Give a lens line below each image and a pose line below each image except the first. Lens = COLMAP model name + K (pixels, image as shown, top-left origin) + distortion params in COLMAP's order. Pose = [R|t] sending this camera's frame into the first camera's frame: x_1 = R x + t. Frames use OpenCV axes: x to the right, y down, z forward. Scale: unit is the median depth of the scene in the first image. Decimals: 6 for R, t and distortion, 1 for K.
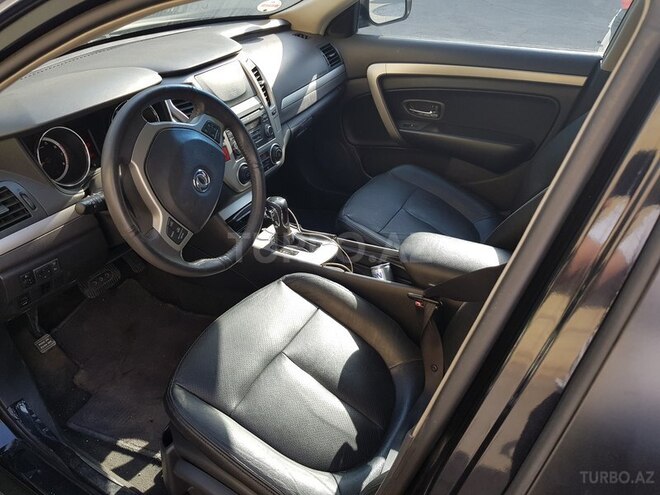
lens RADIAL K [[523.5, 0, 328.3], [0, 523.5, 248.4], [0, 0, 1]] dist [0.005291, -0.023639]
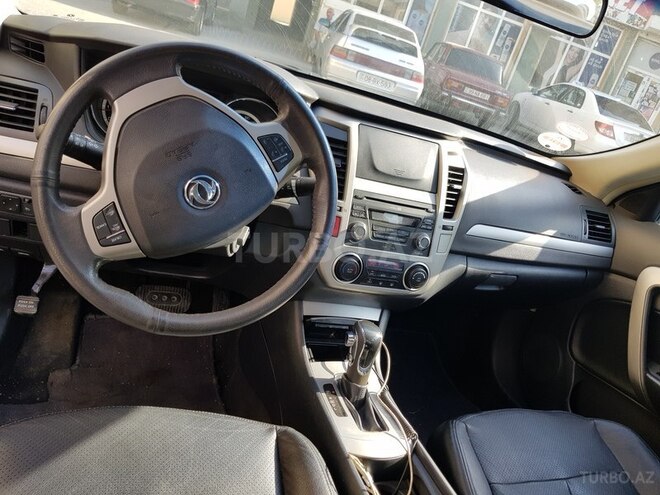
lens RADIAL K [[523.5, 0, 348.0], [0, 523.5, 243.9], [0, 0, 1]] dist [0.005291, -0.023639]
pose [[0.718509, 0.447622, -0.532333, 0.163728], [-0.596144, 0.790605, -0.139842, -0.059959], [0.358269, 0.417825, 0.834905, 0.341376]]
